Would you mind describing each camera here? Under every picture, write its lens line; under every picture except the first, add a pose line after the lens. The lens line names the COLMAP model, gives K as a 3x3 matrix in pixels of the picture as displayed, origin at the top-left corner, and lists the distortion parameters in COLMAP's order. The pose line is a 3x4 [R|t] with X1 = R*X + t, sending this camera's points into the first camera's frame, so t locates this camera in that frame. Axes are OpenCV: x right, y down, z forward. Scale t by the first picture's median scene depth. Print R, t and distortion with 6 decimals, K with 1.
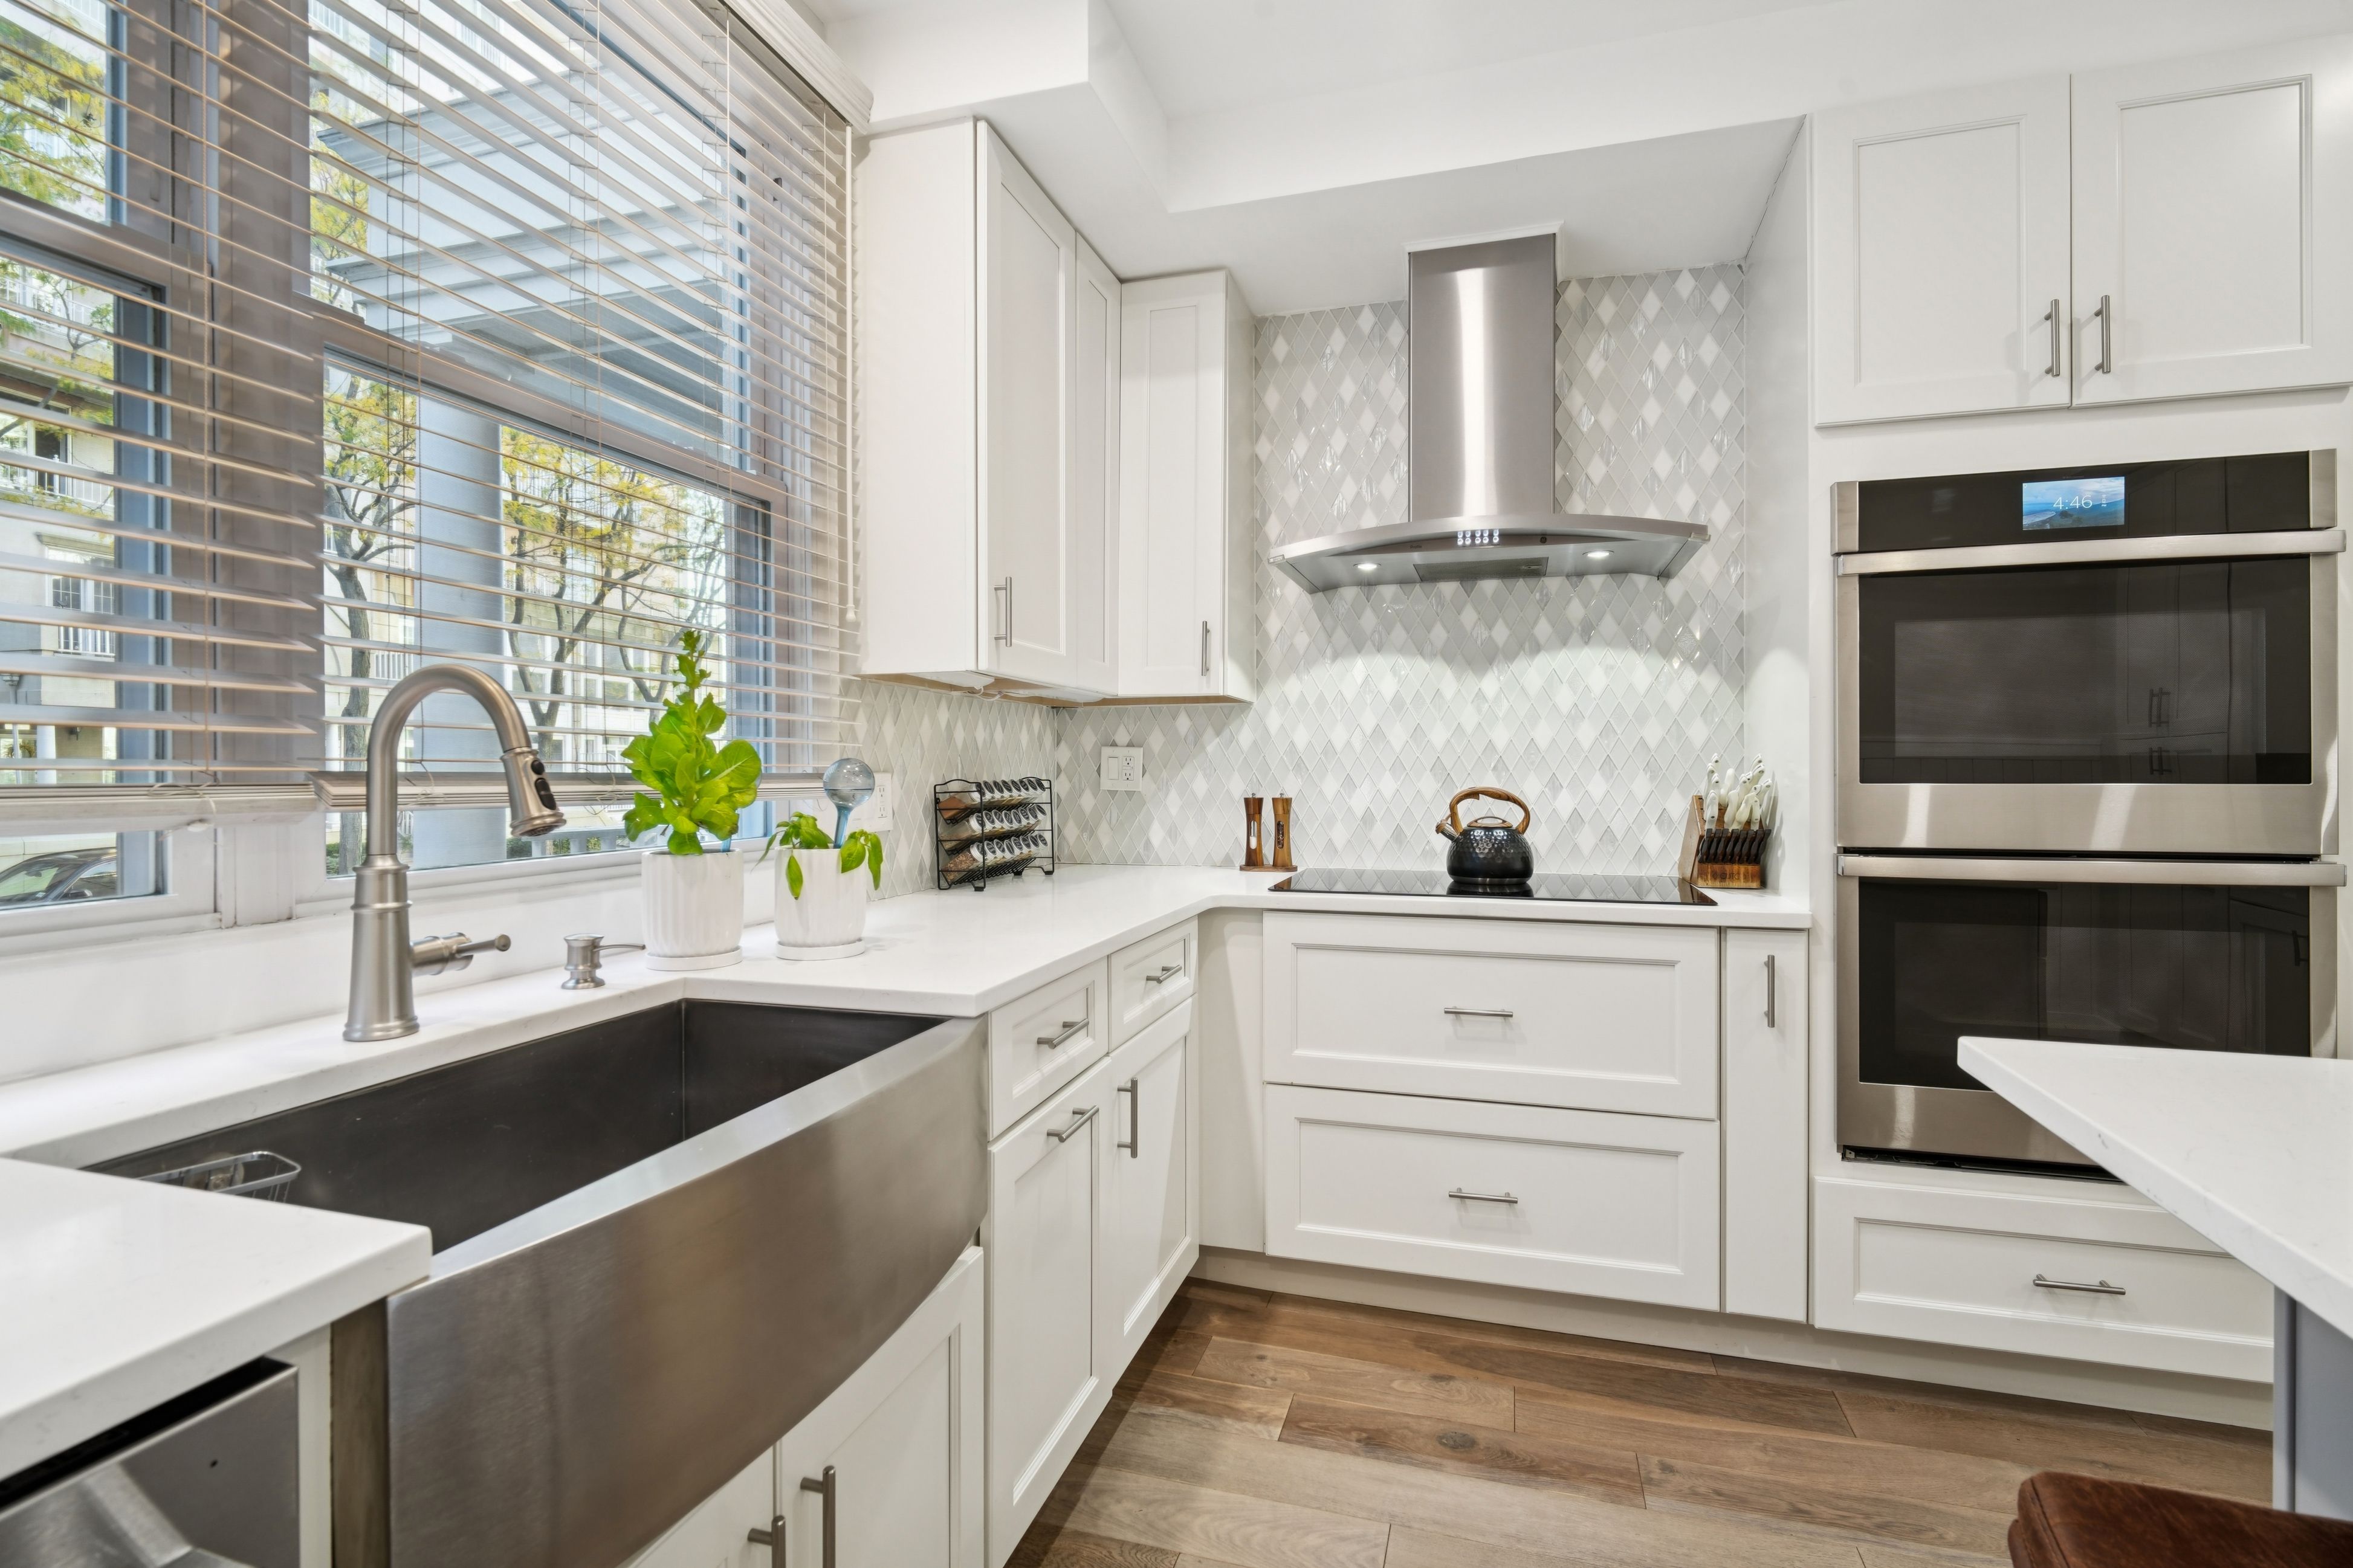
lens RADIAL K [[1077.4, 0, 1188.1], [0, 1077.4, 775.7], [0, 0, 1]] dist [-0.001044, -0.000391]
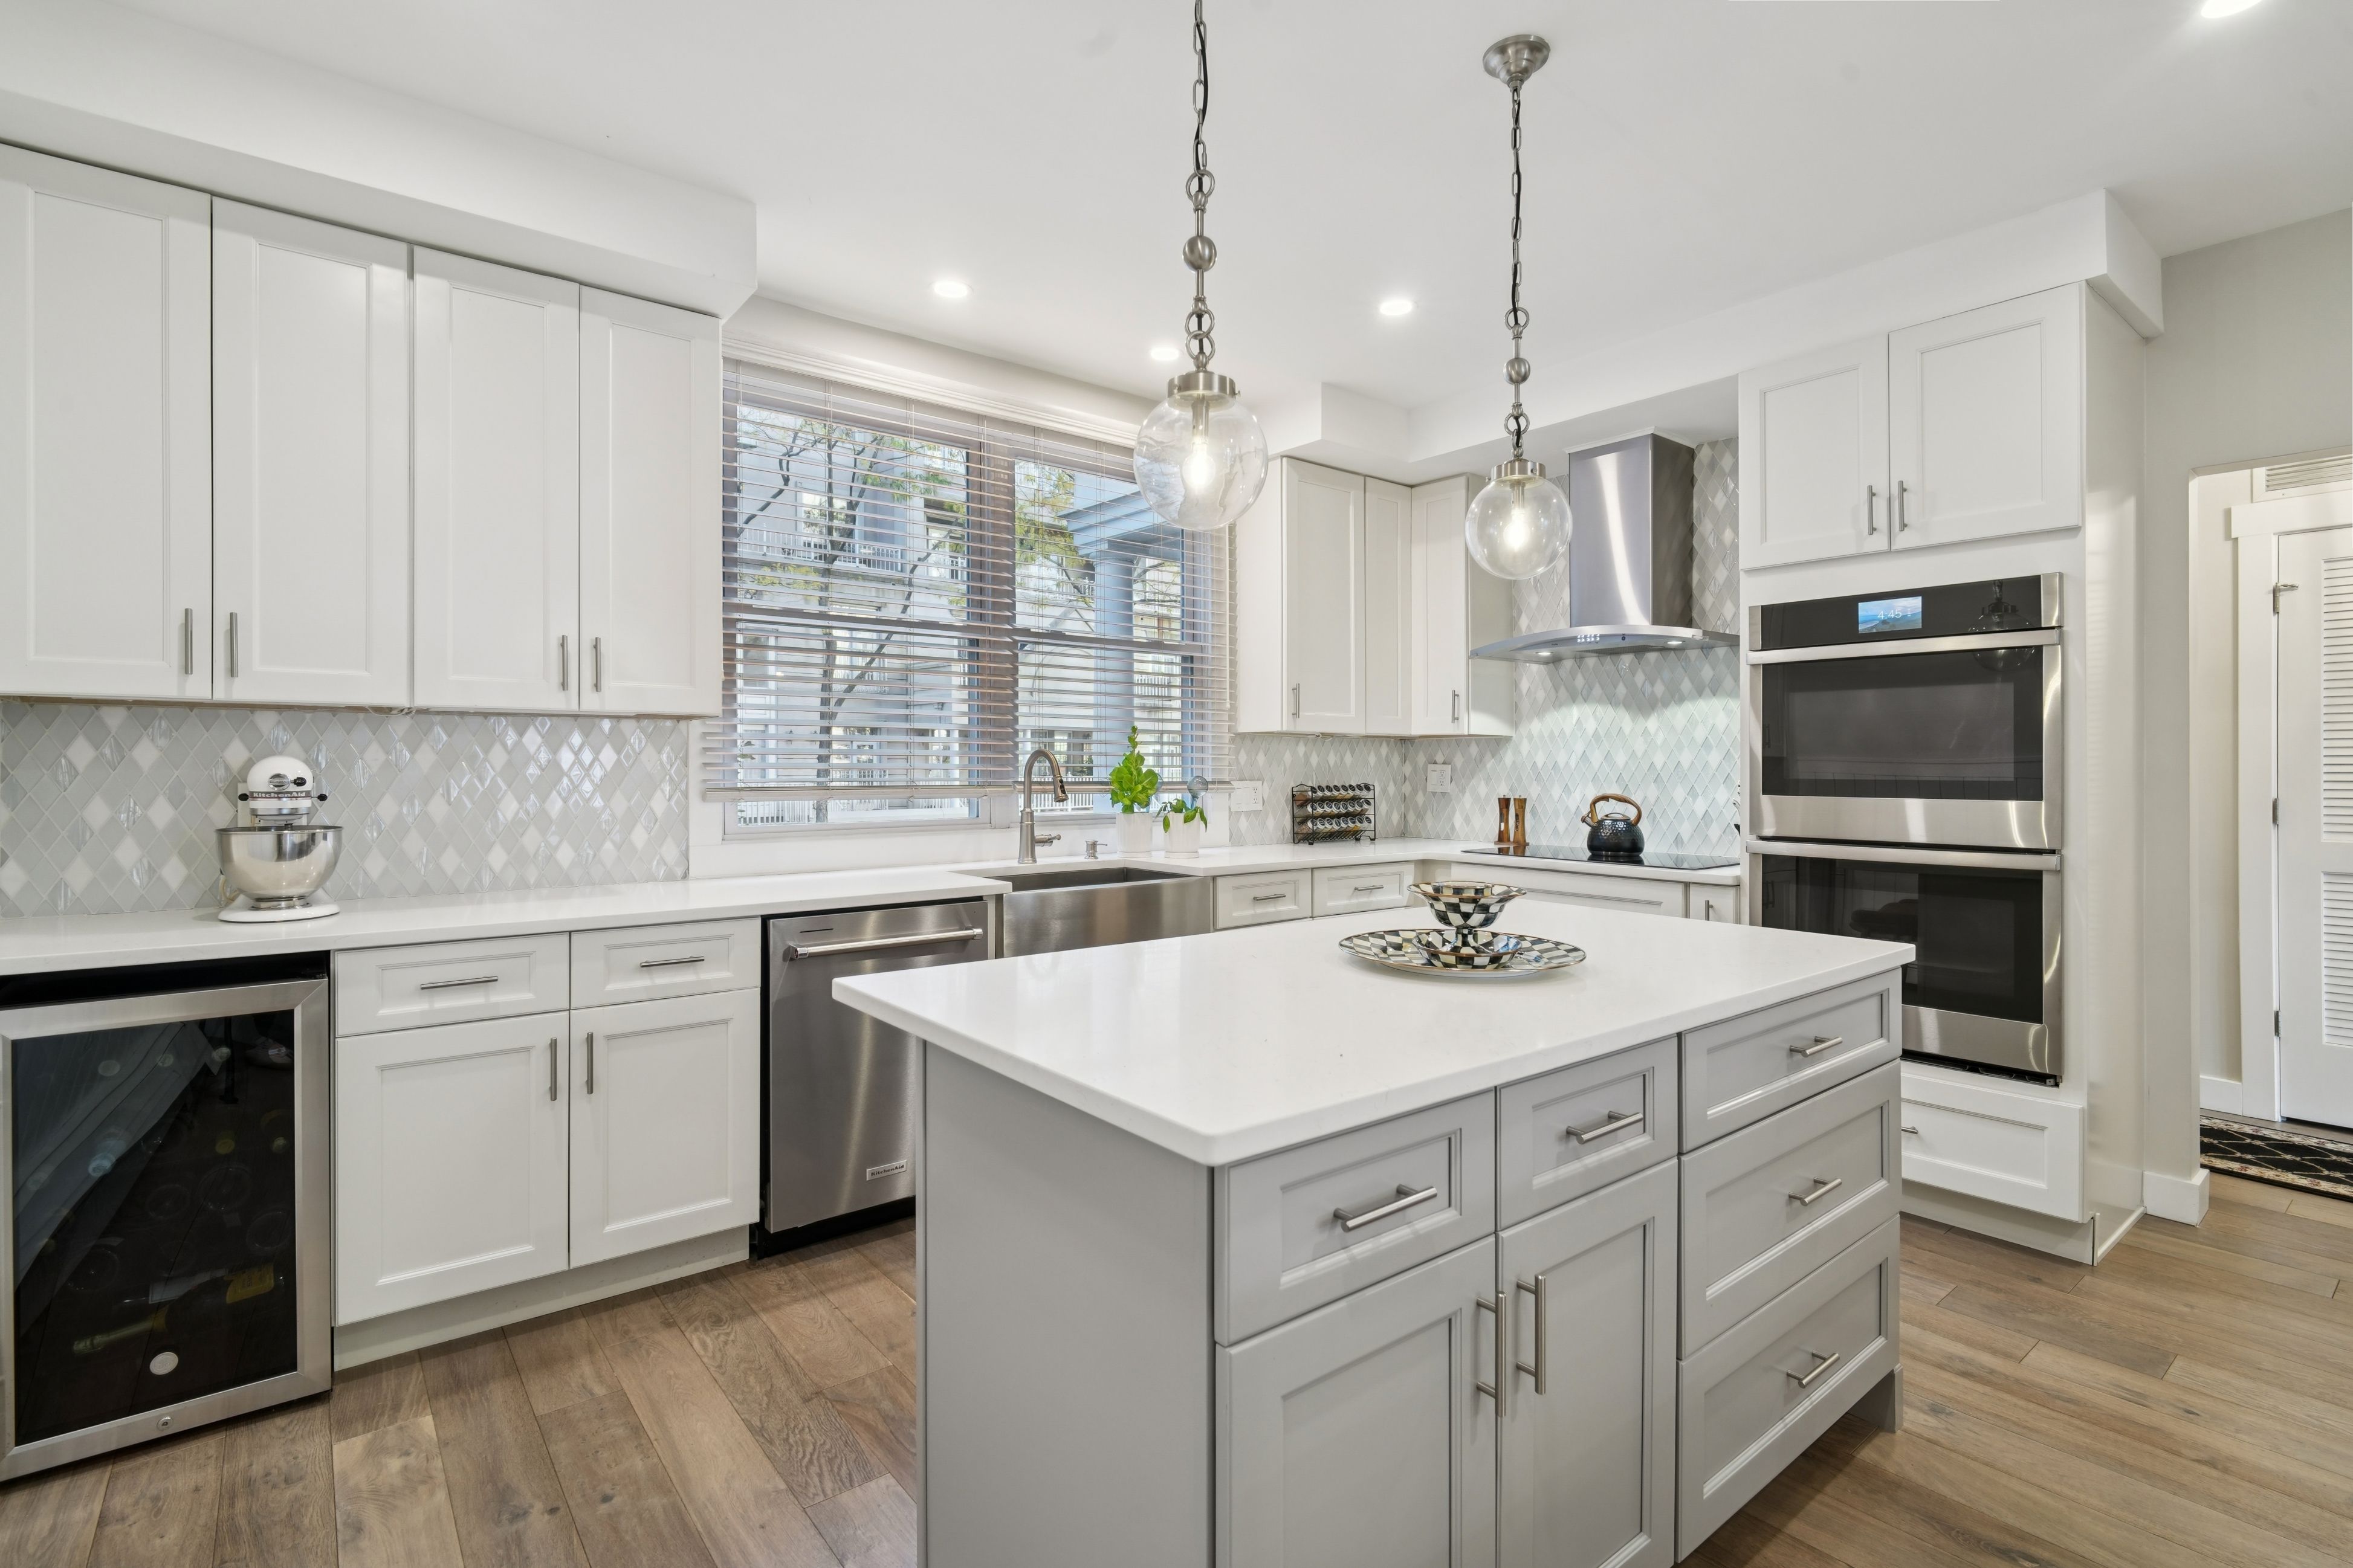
lens RADIAL K [[1117.3, 0, 1247.9], [0, 1117.3, 782.7], [0, 0, 1]] dist [0.027067, -0.000137]
pose [[0.849984, 0.012397, -0.526663, 0.677929], [-0.008303, 0.999914, 0.010136, -0.017064], [0.526744, -0.004243, 0.850013, -0.645808]]
